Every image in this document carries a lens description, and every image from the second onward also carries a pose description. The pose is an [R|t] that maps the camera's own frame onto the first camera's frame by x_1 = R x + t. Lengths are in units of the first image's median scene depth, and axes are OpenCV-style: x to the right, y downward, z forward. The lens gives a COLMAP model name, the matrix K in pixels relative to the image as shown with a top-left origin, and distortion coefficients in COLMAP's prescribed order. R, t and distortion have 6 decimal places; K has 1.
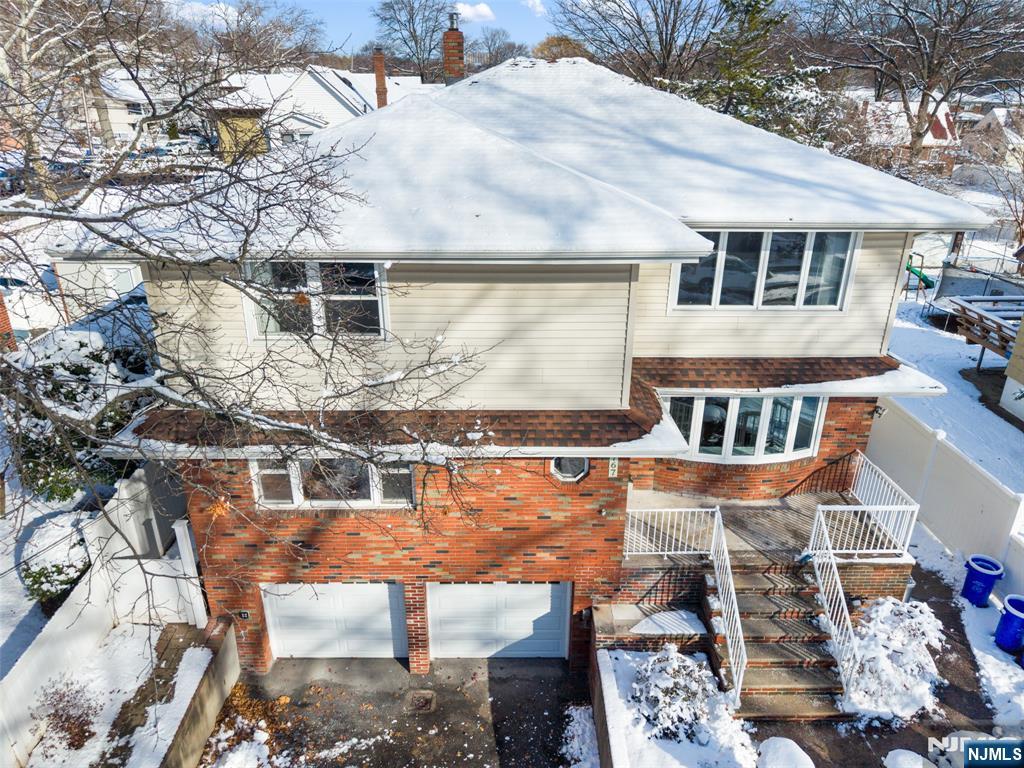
lens RADIAL K [[694.3, 0, 512.0], [0, 694.3, 384.0], [0, 0, 1]] dist [-0.007441, 0.001029]
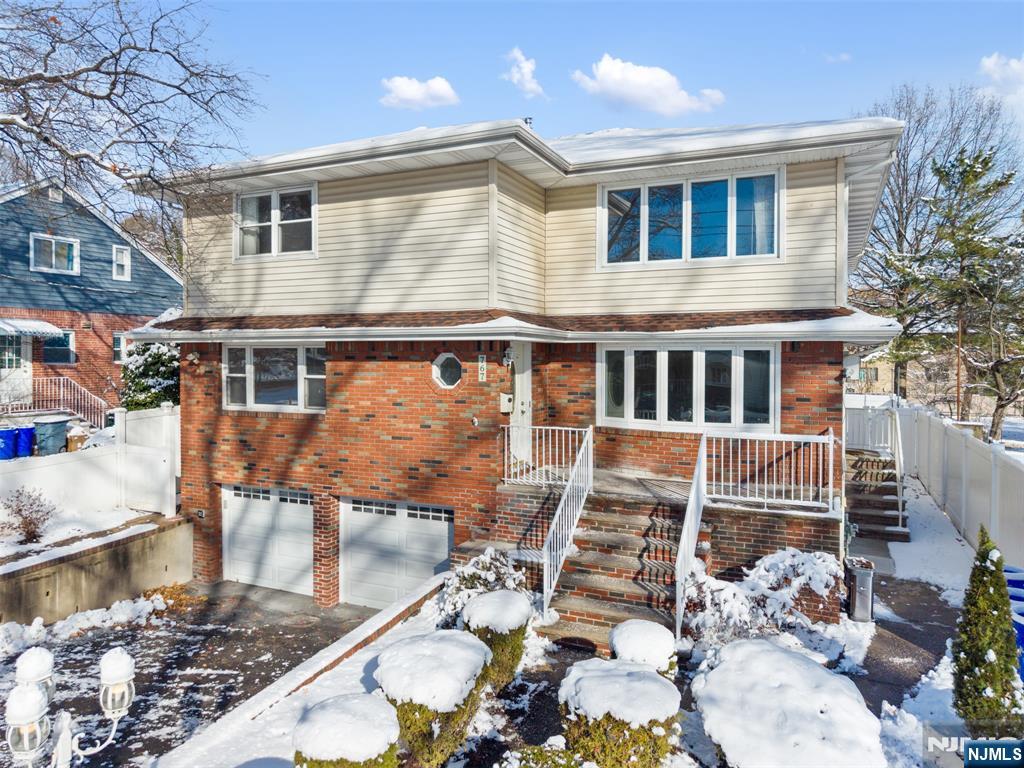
lens RADIAL K [[690.4, 0, 509.5], [0, 690.4, 367.5], [0, 0, 1]] dist [0.000236, 0.001752]
pose [[0.905194, 0.003356, -0.424986, 0.580720], [-0.165029, 0.924278, -0.344202, 0.433832], [0.391650, 0.381704, 0.837205, 0.157753]]
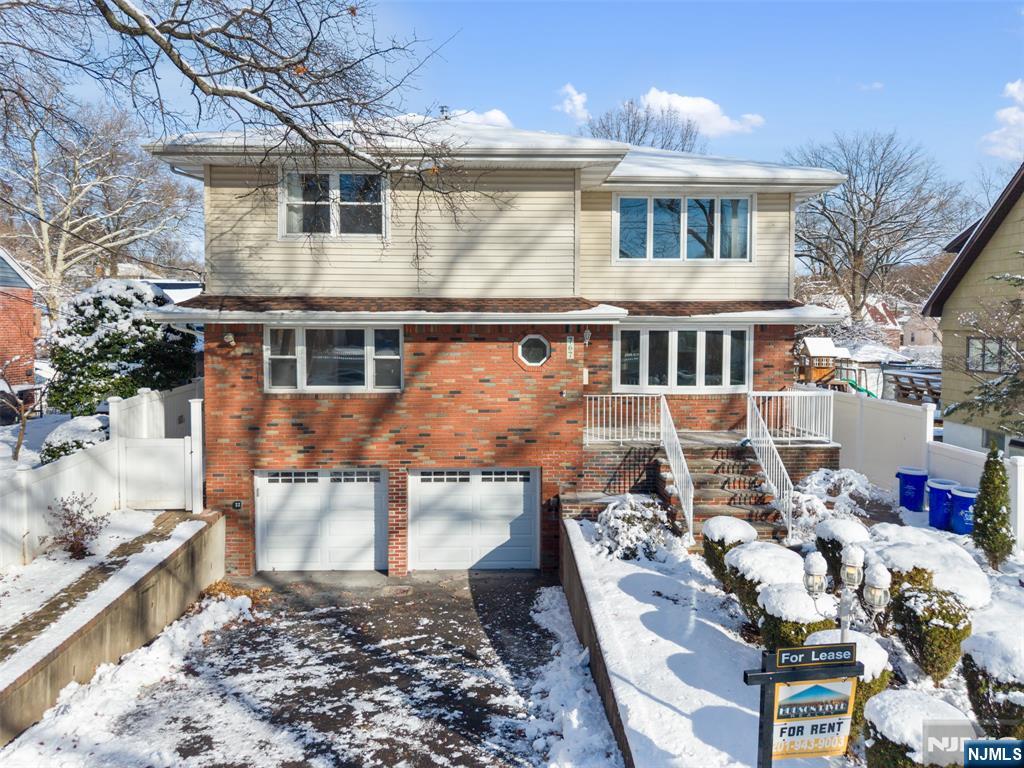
lens RADIAL K [[696.4, 0, 511.8], [0, 696.4, 353.9], [0, 0, 1]] dist [0.008970, -0.003111]
pose [[0.999741, -0.004385, 0.022354, 0.017222], [0.011964, 0.936130, -0.351449, 0.519513], [-0.019385, 0.351626, 0.935940, -0.113926]]
